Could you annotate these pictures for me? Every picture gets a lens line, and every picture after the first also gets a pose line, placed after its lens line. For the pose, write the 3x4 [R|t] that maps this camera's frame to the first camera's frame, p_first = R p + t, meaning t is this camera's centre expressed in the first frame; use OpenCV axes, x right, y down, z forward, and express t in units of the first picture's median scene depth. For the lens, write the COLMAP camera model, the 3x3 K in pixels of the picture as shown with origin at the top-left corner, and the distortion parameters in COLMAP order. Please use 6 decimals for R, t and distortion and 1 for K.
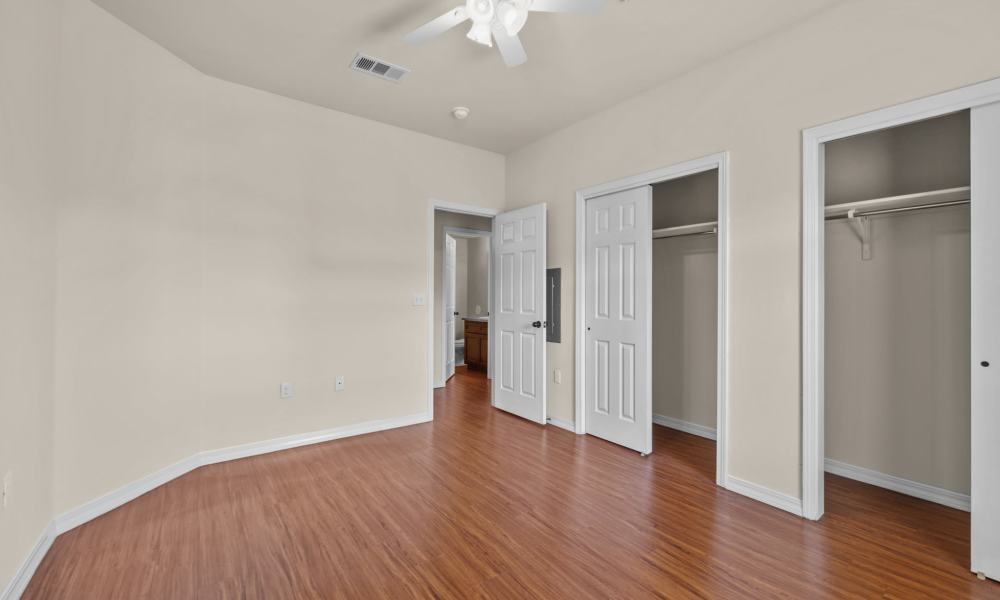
lens RADIAL K [[418.0, 0, 500.0], [0, 418.0, 300.0], [0, 0, 1]] dist [-0.000591, -0.000001]
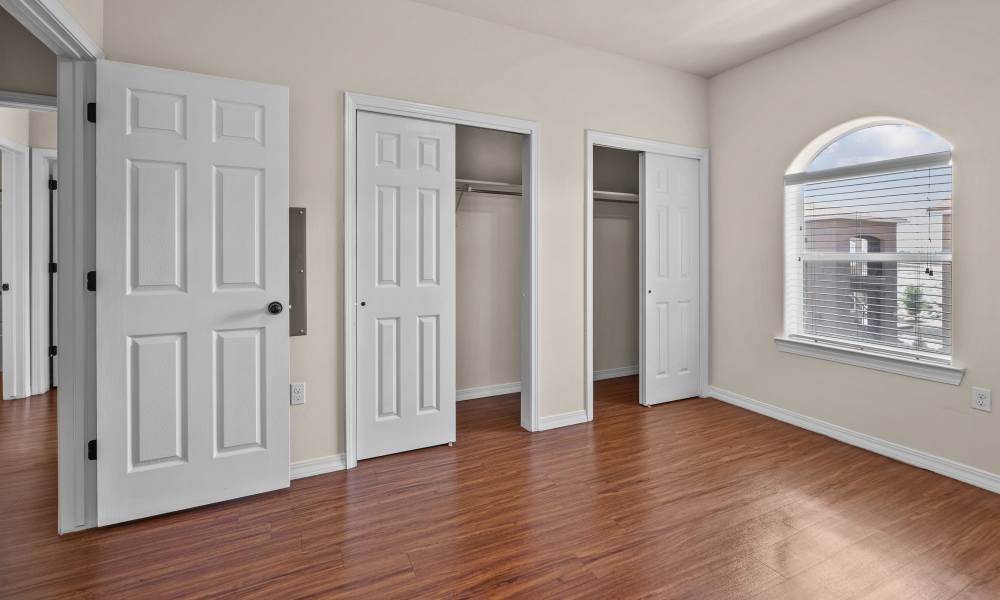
lens RADIAL K [[441.7, 0, 500.4], [0, 441.7, 258.8], [0, 0, 1]] dist [-0.001346, -0.000006]
pose [[0.171585, -0.007589, 0.985140, -0.463512], [0.009181, 0.999939, 0.006104, -0.006187], [-0.985127, 0.007997, 0.171644, 0.681514]]
